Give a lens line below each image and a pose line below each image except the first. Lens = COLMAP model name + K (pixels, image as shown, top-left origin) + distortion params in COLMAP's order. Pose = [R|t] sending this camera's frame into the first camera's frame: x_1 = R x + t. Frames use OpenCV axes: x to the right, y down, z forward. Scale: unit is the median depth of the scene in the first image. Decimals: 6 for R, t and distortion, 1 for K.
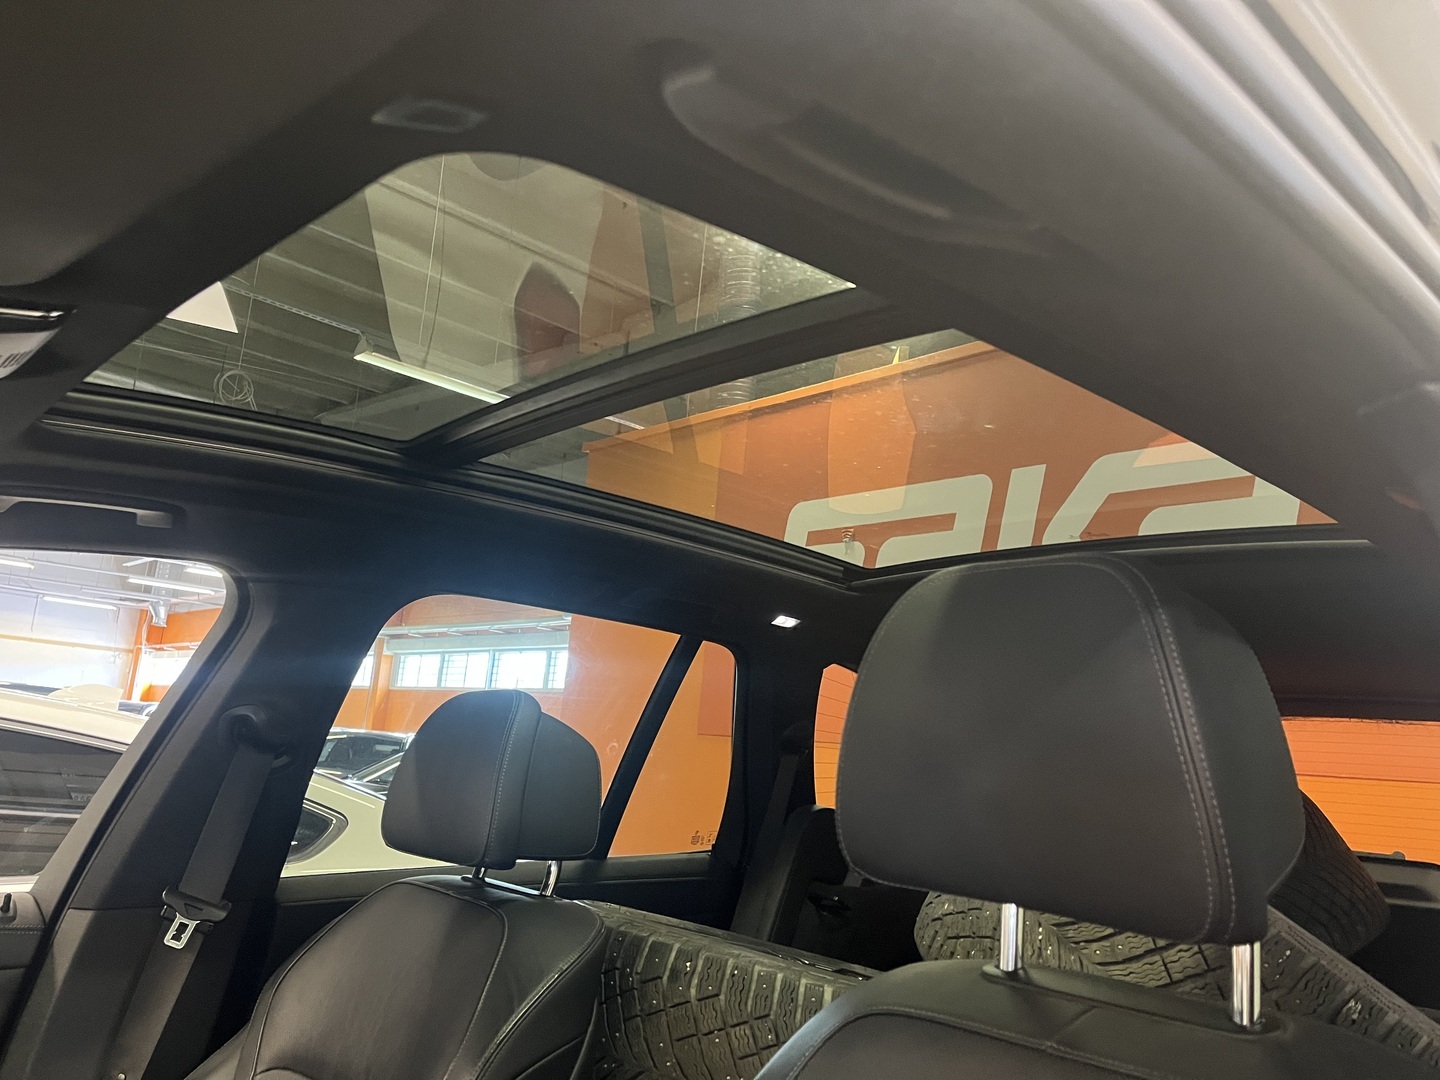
lens RADIAL K [[1101.7, 0, 720.0], [0, 1101.7, 540.0], [0, 0, 1]] dist [0.116665, -0.168277]
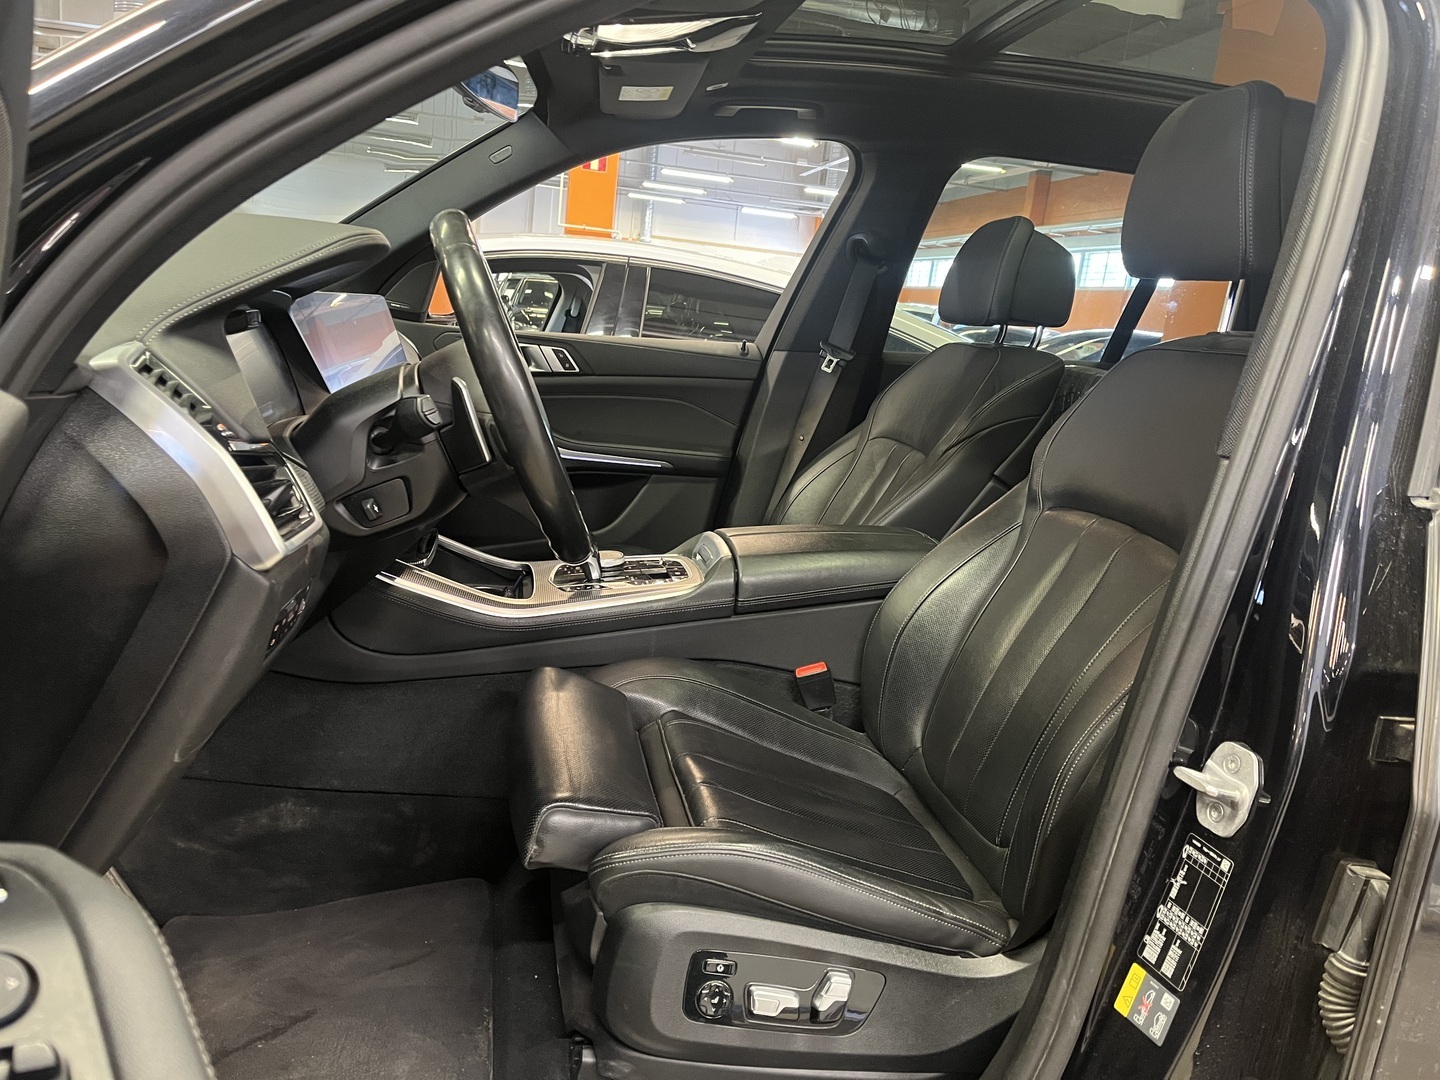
lens RADIAL K [[1101.7, 0, 720.0], [0, 1101.7, 540.0], [0, 0, 1]] dist [0.116665, -0.168277]
pose [[0.847395, 0.118945, -0.517468, 0.311325], [0.063895, 0.944658, 0.321773, 0.035124], [0.527104, -0.305733, 0.792899, -0.563926]]
